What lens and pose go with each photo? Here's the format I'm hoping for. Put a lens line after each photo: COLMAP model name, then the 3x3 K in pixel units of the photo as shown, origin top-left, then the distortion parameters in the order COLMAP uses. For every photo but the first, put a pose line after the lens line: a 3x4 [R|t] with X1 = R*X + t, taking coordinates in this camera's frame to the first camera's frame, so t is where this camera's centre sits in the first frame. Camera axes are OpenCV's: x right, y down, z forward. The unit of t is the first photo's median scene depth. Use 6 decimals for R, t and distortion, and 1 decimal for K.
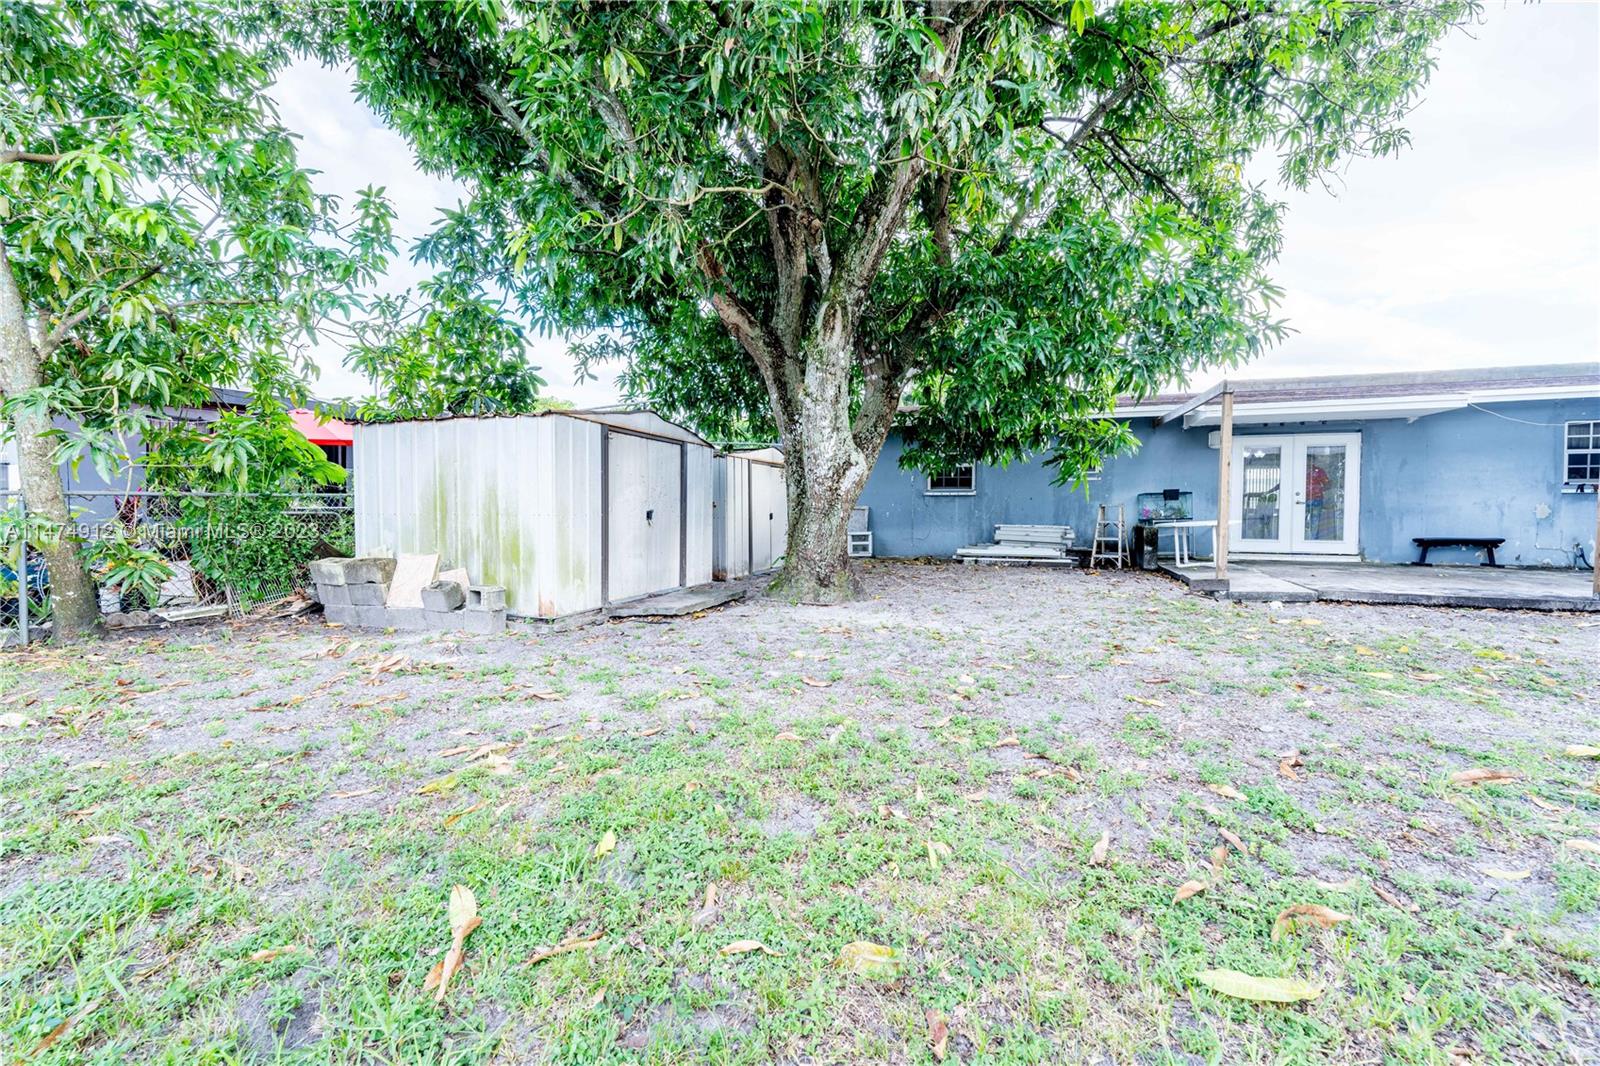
lens RADIAL K [[661.6, 0, 805.1], [0, 661.6, 539.2], [0, 0, 1]] dist [0.001732, 0.001321]
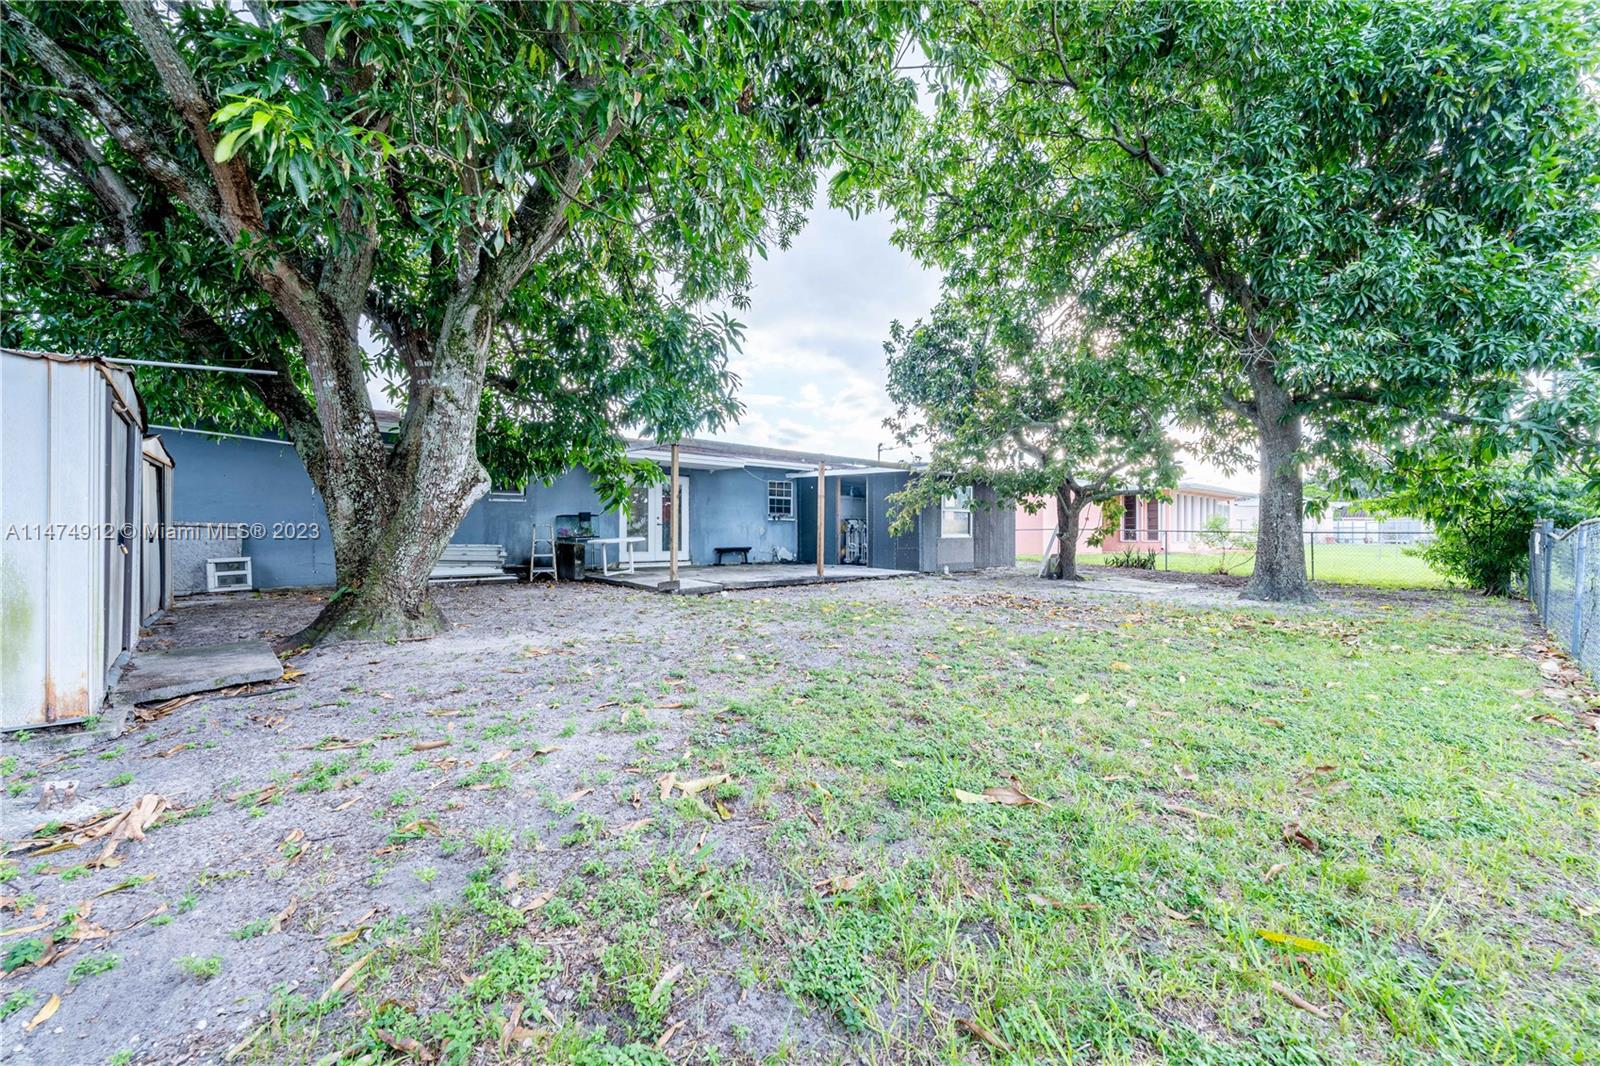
lens RADIAL K [[661.6, 0, 805.1], [0, 661.6, 539.2], [0, 0, 1]] dist [0.001732, 0.001321]
pose [[0.454439, -0.011607, 0.890702, -0.374975], [0.036330, 0.999325, -0.005514, -0.006131], [-0.890037, 0.034865, 0.454554, 0.115607]]
